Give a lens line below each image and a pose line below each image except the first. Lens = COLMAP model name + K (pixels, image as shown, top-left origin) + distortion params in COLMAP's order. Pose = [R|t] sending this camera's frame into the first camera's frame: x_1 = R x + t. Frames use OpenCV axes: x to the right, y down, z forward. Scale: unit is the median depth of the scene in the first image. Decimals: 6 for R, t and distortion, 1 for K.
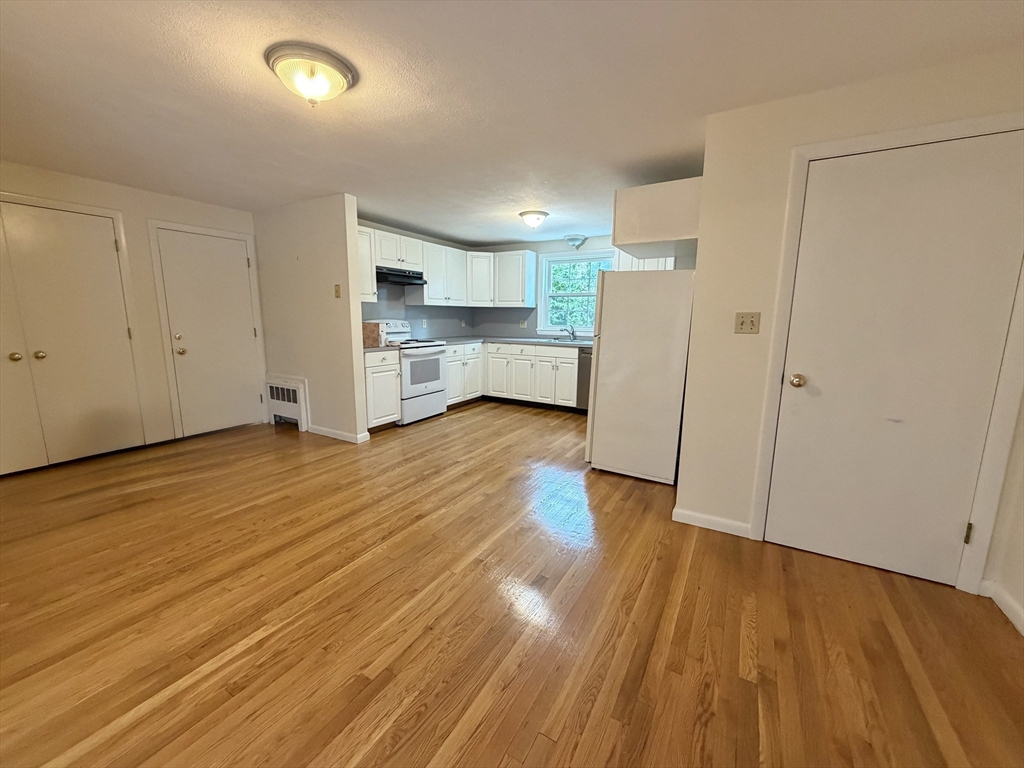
lens RADIAL K [[408.0, 0, 509.4], [0, 408.0, 383.7], [0, 0, 1]] dist [-0.000250, -0.000283]
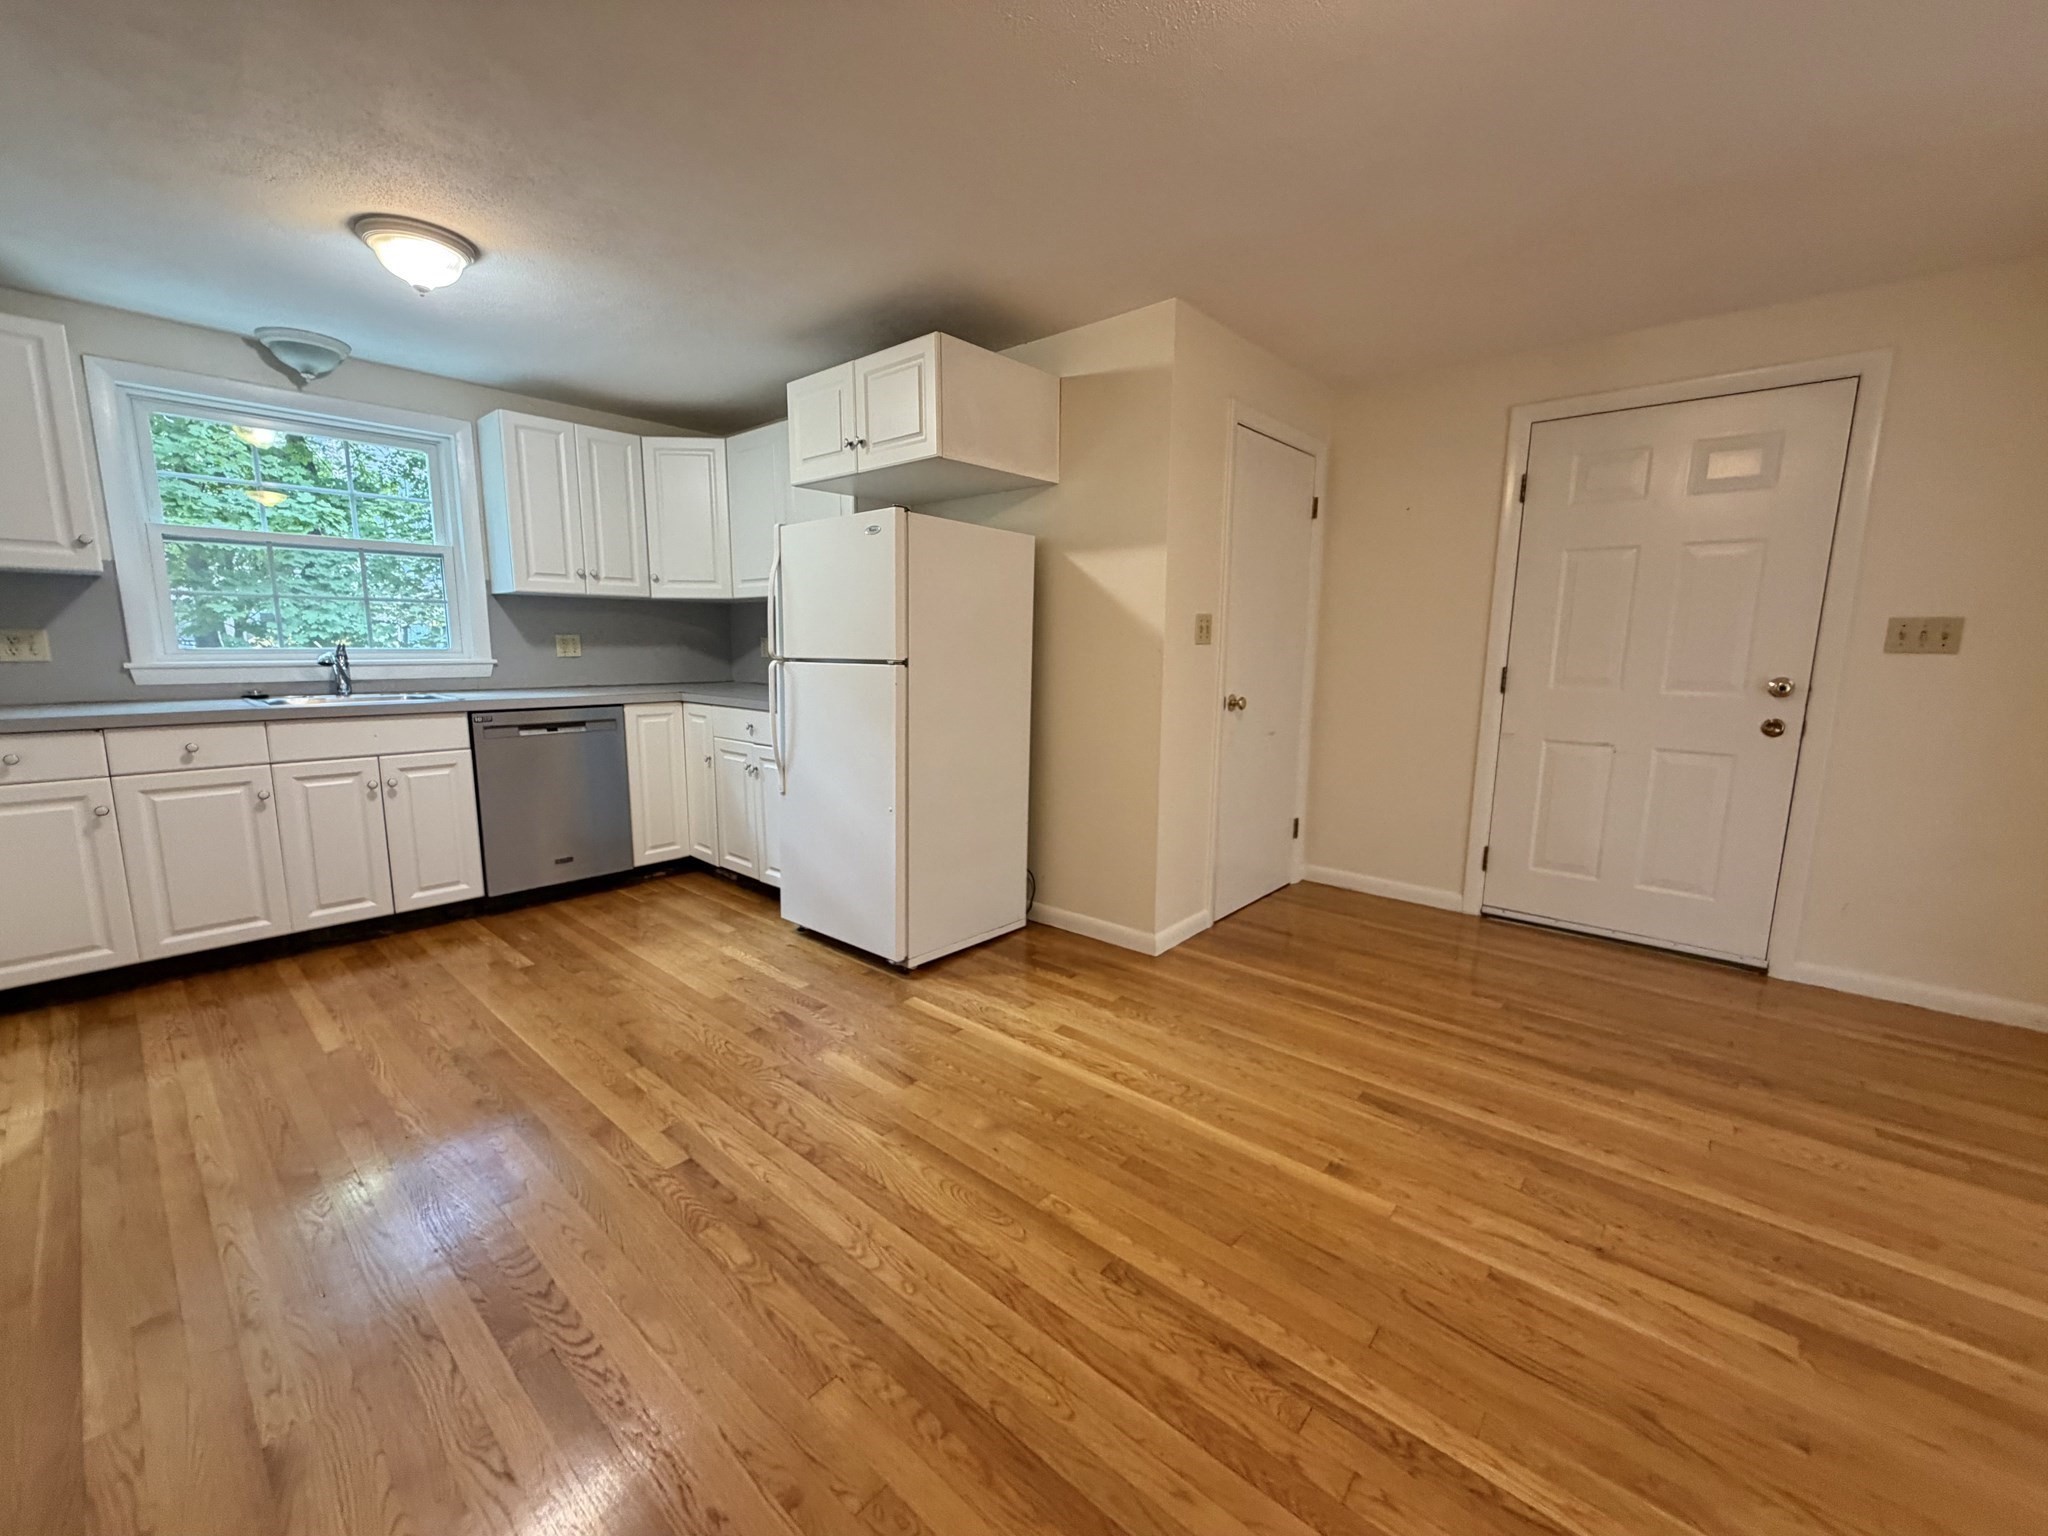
lens RADIAL K [[816.0, 0, 1019.5], [0, 816.0, 766.9], [0, 0, 1]] dist [-0.000250, -0.000283]
pose [[0.192613, -0.160198, 0.968110, -0.433753], [0.154920, 0.979175, 0.131207, -0.073545], [-0.968969, 0.124707, 0.213420, 0.514081]]
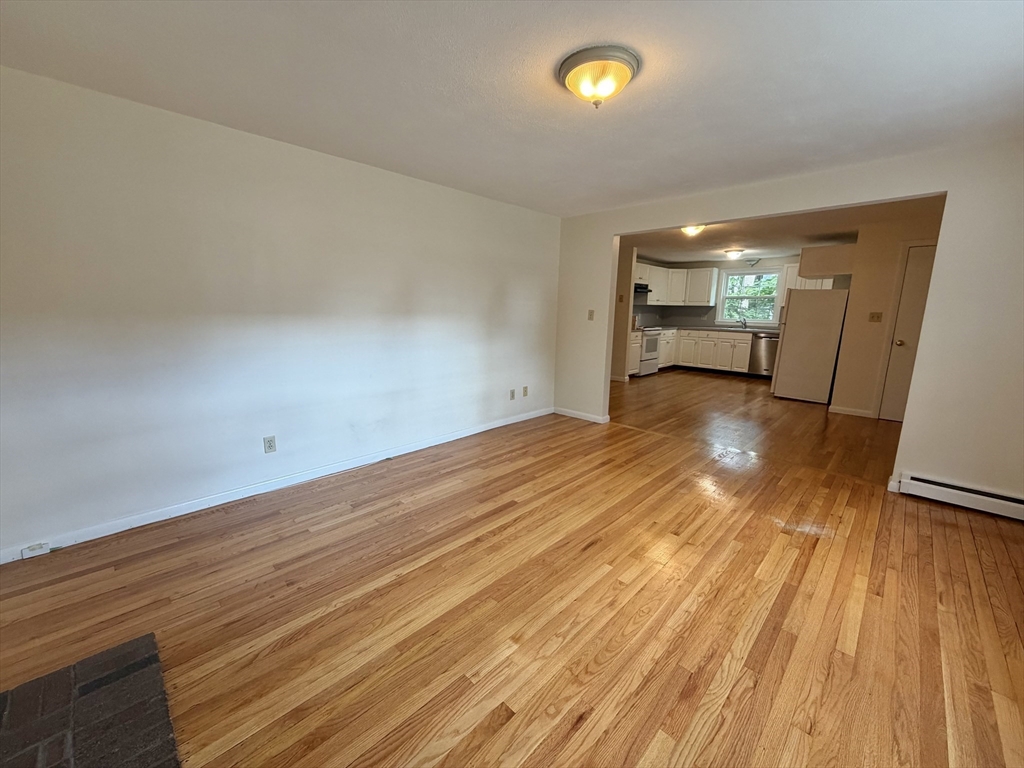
lens RADIAL K [[408.0, 0, 510.4], [0, 408.0, 385.7], [0, 0, 1]] dist [-0.000250, -0.000283]
pose [[0.972488, 0.047595, -0.228037, -0.407153], [-0.043059, 0.998764, 0.024827, 0.125722], [0.228937, -0.014325, 0.973336, -0.799006]]
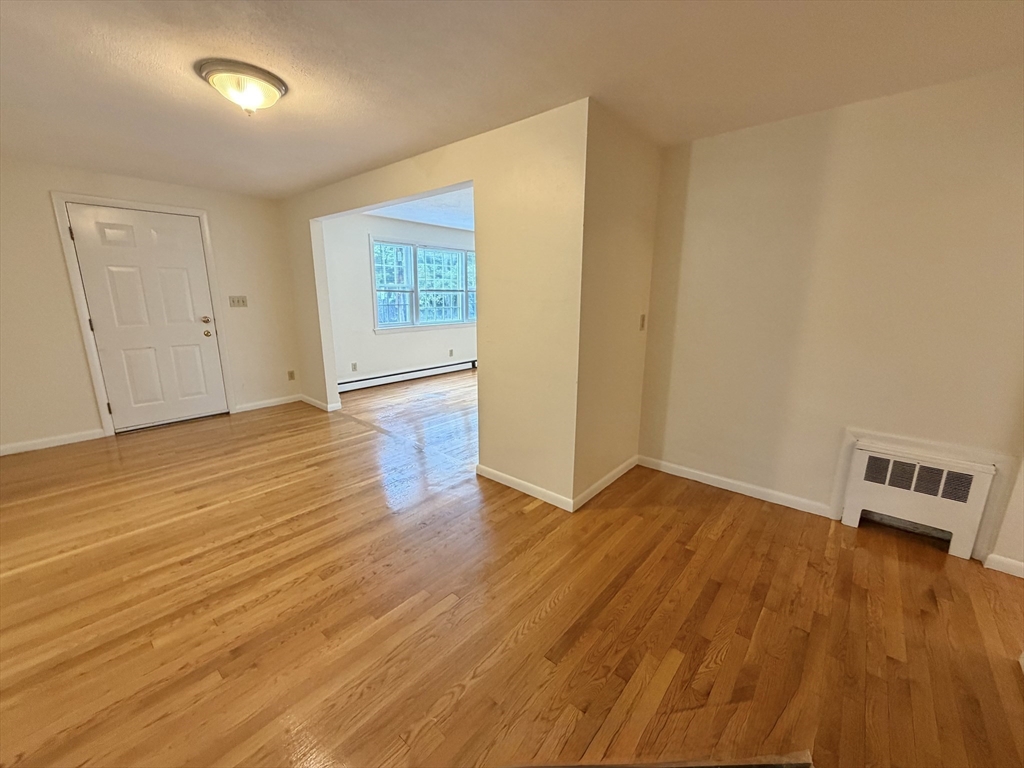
lens RADIAL K [[408.0, 0, 509.0], [0, 408.0, 379.5], [0, 0, 1]] dist [-0.000250, -0.000283]
pose [[-0.983358, -0.056658, 0.172617, -0.554741], [0.011163, 0.929489, 0.368681, -0.171365], [-0.181335, 0.364472, -0.913388, 0.855628]]
